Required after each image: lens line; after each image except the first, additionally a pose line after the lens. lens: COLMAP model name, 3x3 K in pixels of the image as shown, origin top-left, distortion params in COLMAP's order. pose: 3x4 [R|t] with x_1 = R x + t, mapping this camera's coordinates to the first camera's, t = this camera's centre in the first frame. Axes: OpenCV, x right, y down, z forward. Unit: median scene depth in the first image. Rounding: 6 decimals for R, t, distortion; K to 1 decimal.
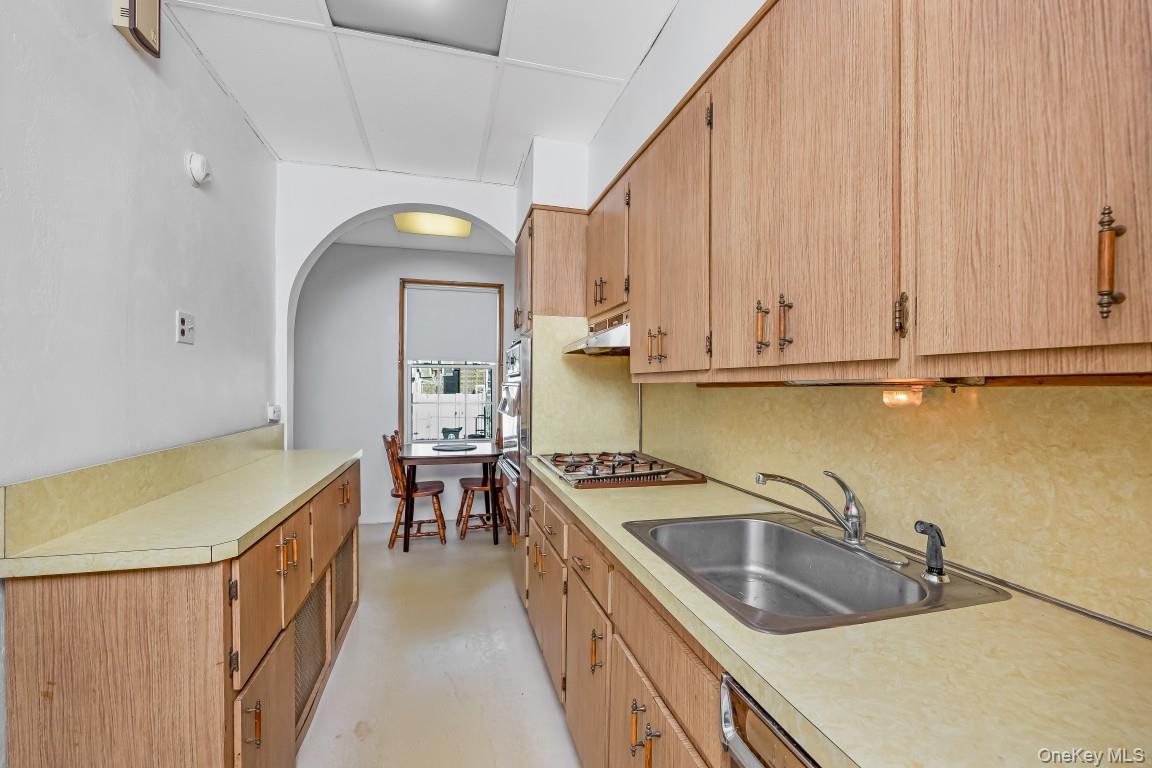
lens RADIAL K [[460.9, 0, 573.4], [0, 460.9, 390.6], [0, 0, 1]] dist [-0.000912, 0.000001]
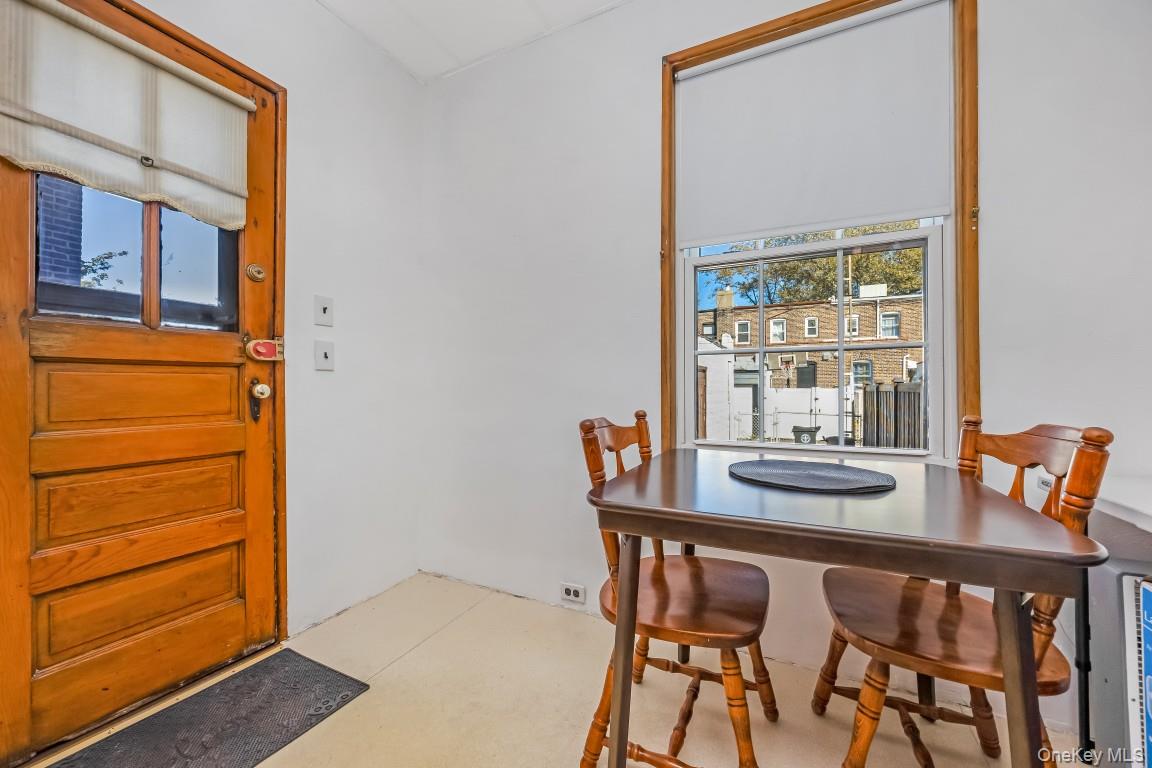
lens RADIAL K [[460.9, 0, 573.4], [0, 460.9, 390.6], [0, 0, 1]] dist [-0.000912, 0.000001]
pose [[0.747448, -0.004421, -0.664305, -0.160429], [0.007515, 0.999970, 0.001801, 0.061791], [0.664278, -0.006339, 0.747459, 0.633838]]
